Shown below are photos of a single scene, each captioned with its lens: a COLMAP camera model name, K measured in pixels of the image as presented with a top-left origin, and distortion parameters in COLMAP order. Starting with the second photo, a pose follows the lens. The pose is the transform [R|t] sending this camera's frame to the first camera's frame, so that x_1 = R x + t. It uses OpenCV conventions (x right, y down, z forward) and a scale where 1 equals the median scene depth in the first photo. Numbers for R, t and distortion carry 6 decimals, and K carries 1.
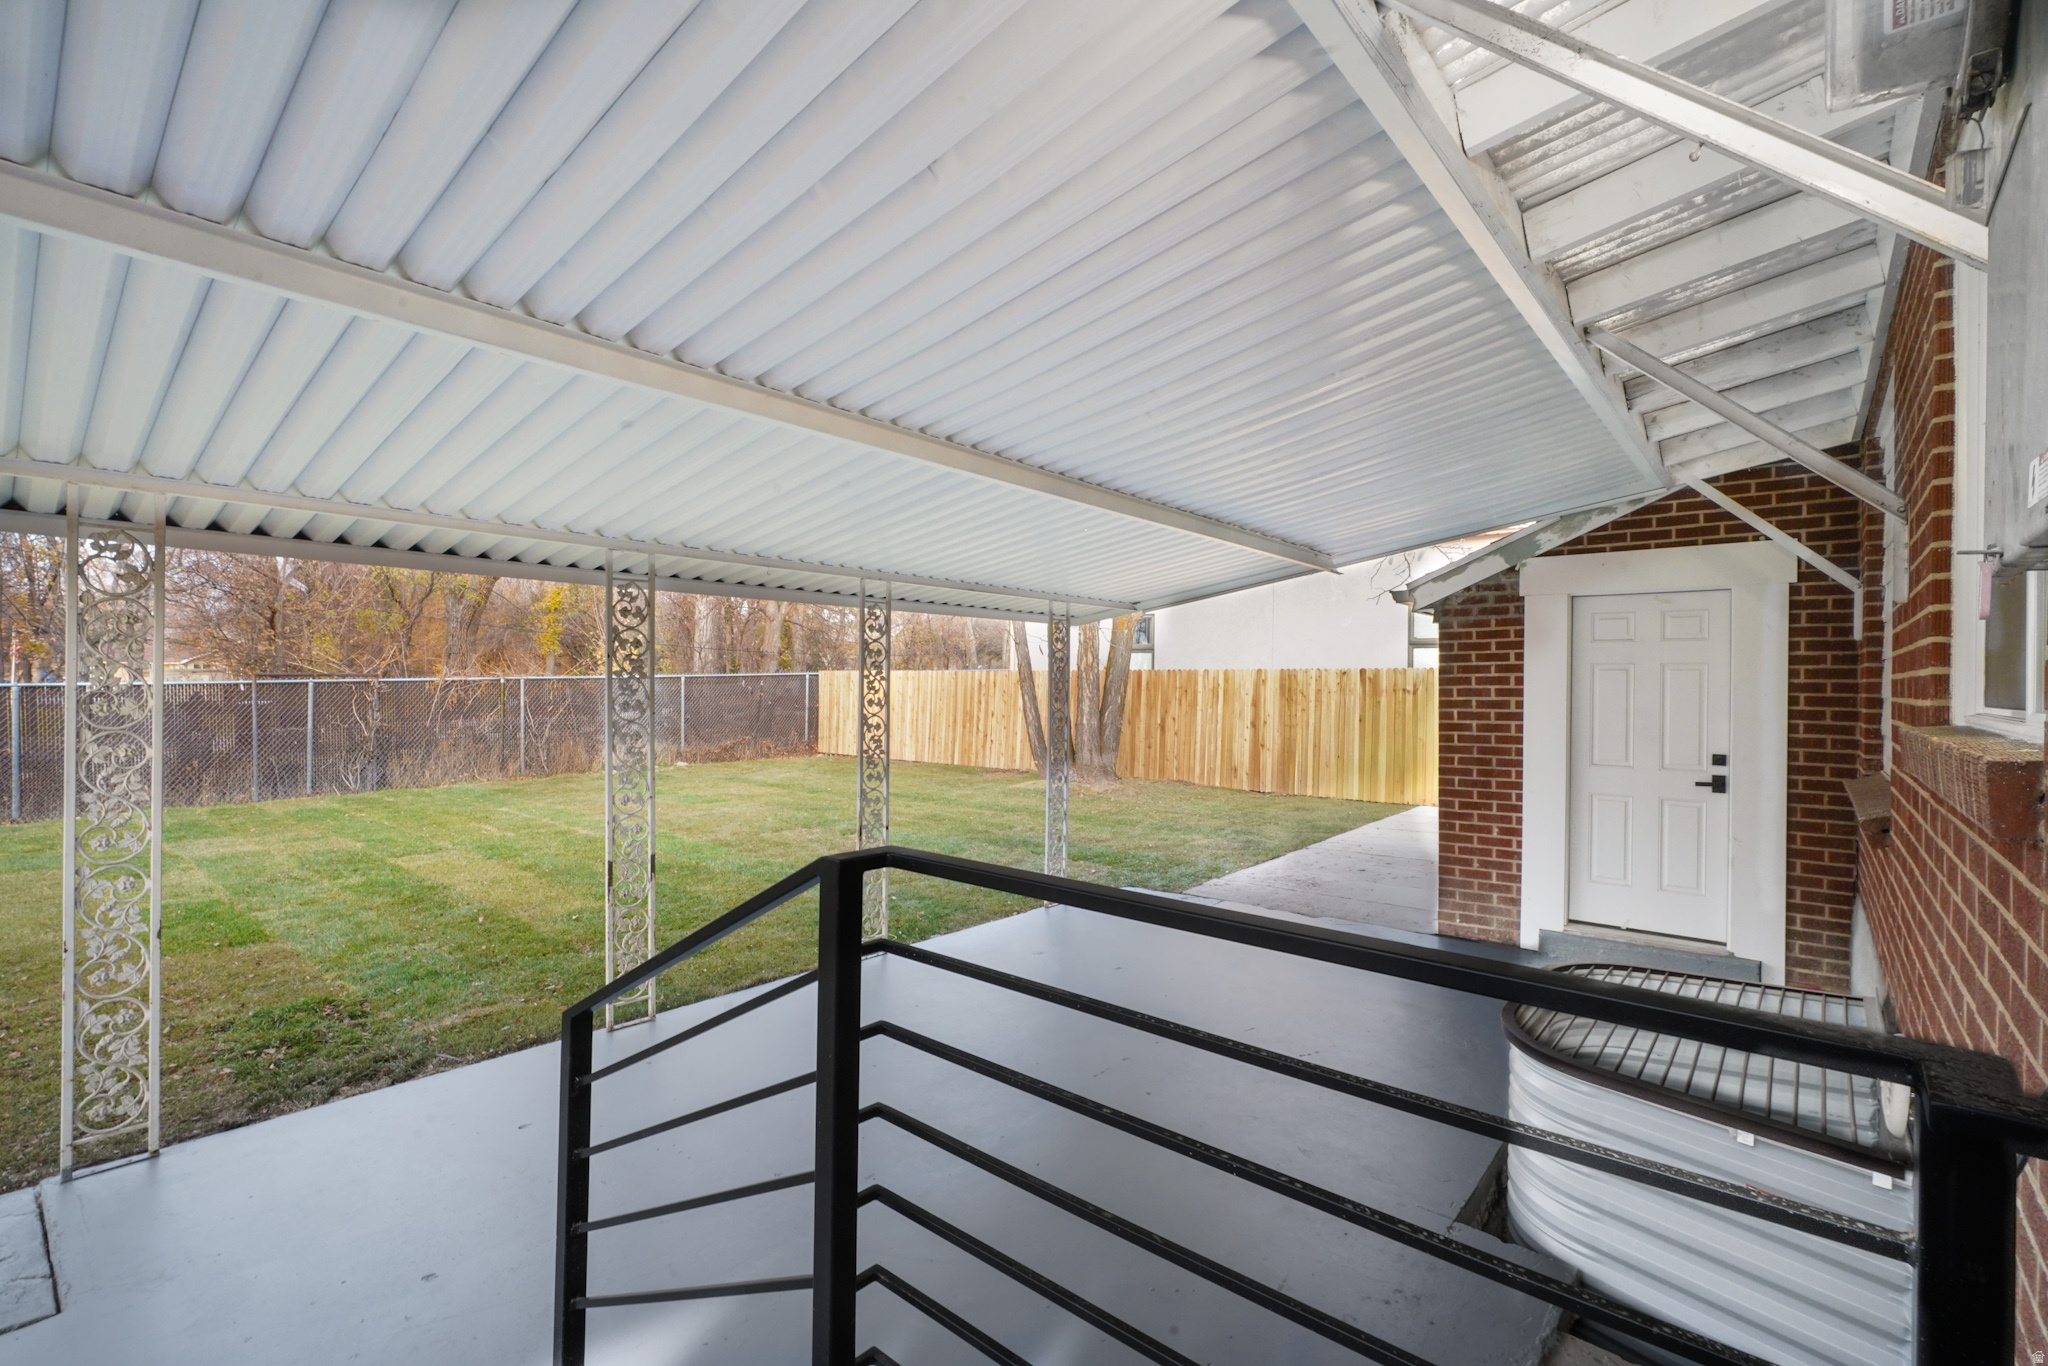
lens RADIAL K [[915.9, 0, 1024.0], [0, 915.9, 683.0], [0, 0, 1]] dist [-0.000337, -0.000003]
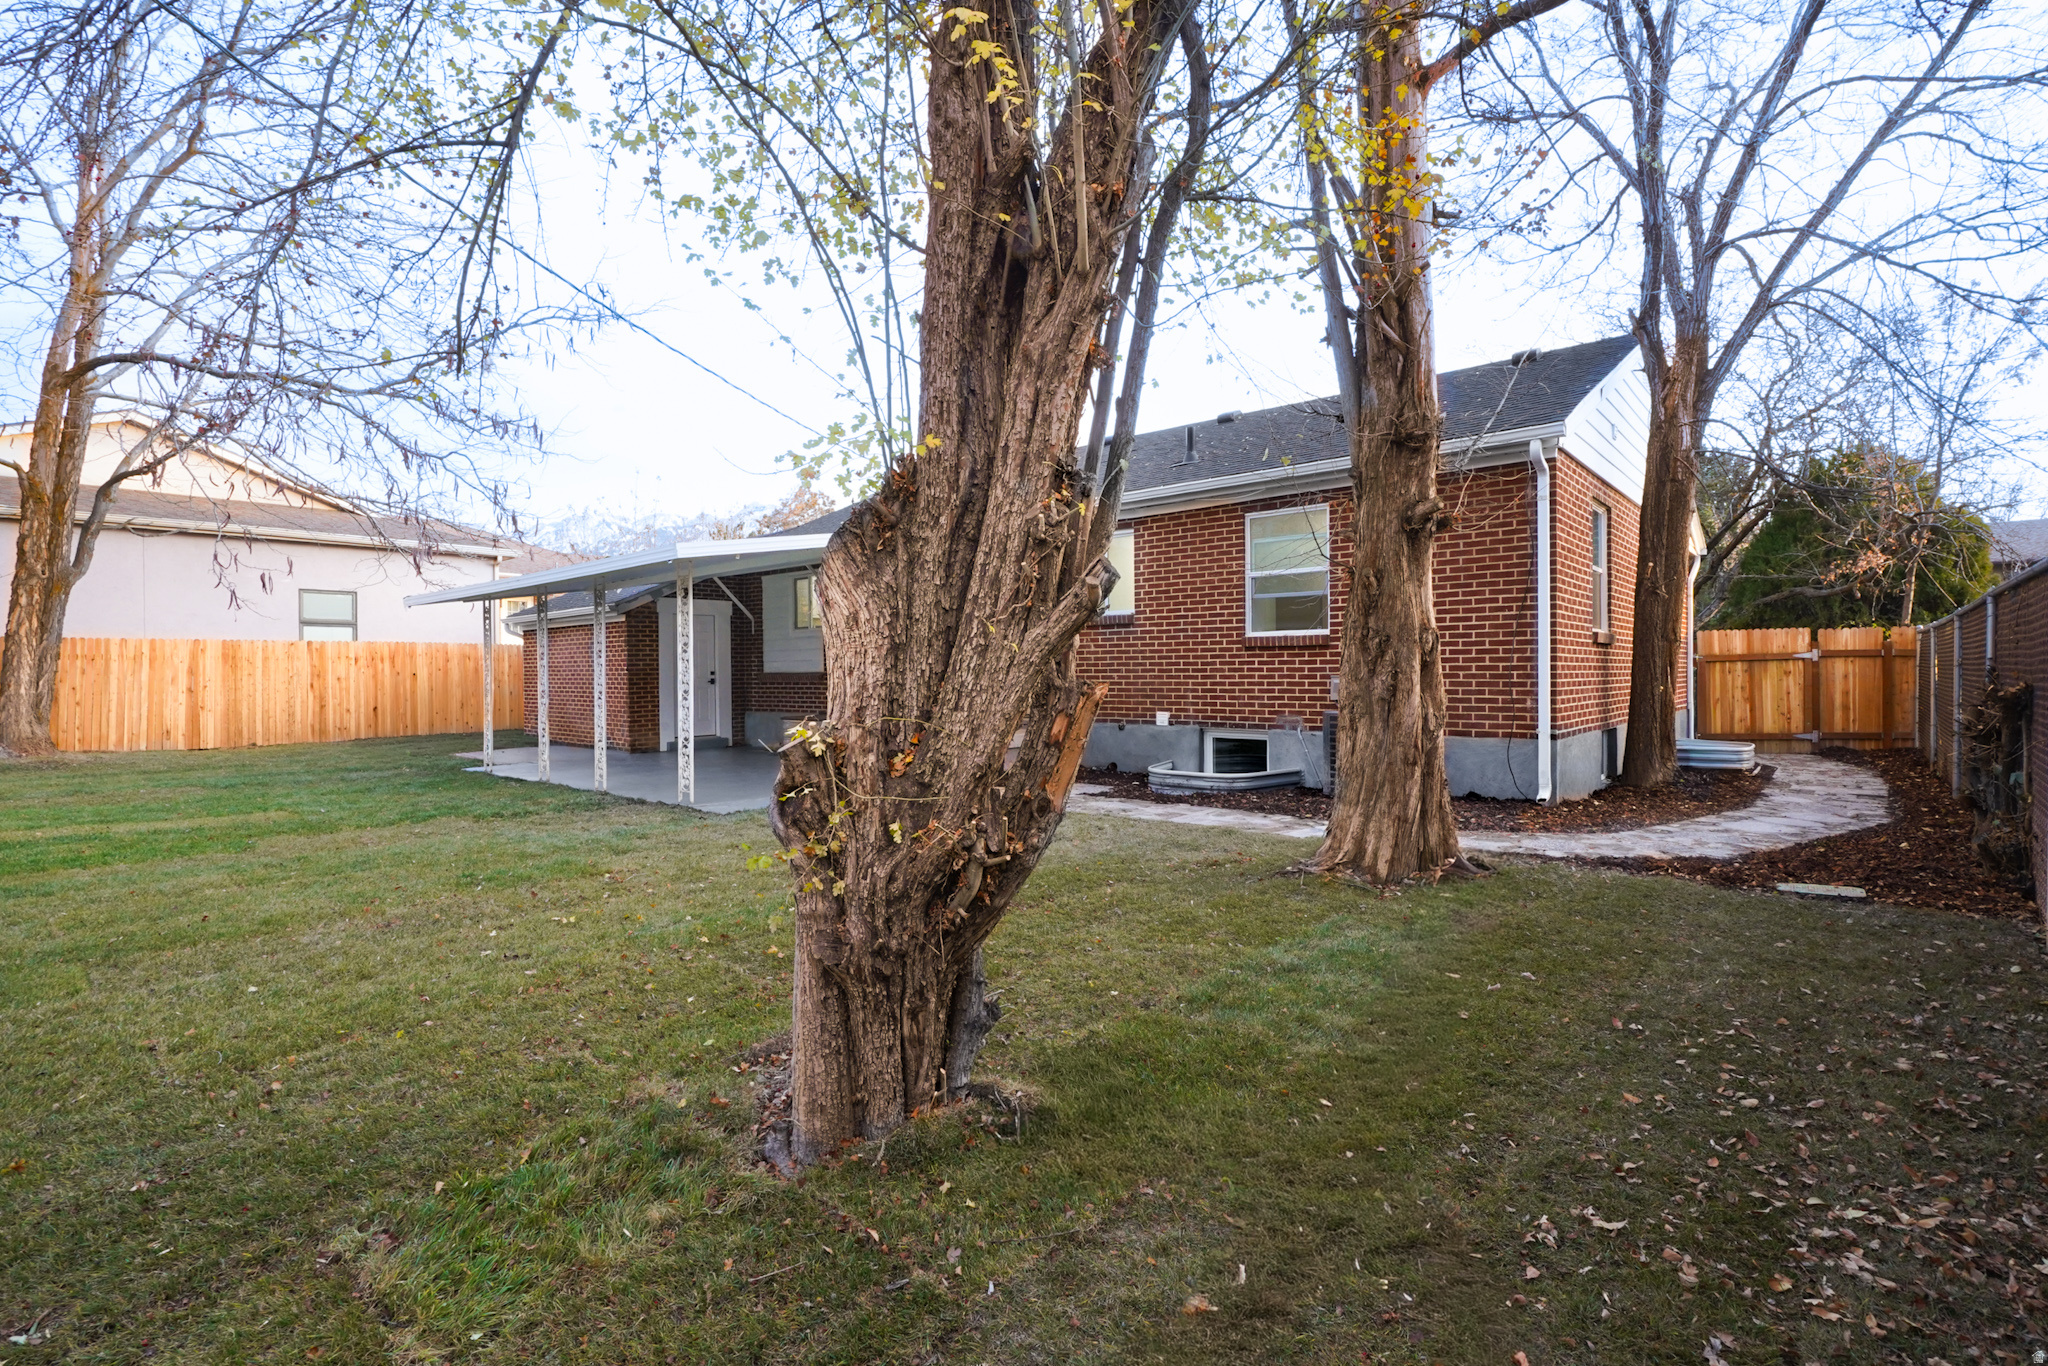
lens RADIAL K [[915.9, 0, 1024.0], [0, 915.9, 683.0], [0, 0, 1]] dist [-0.000337, -0.000003]
pose [[0.022807, -0.018059, 0.999577, -0.826389], [0.009341, 0.999797, 0.017850, 0.027750], [-0.999696, 0.008930, 0.022971, -0.025353]]
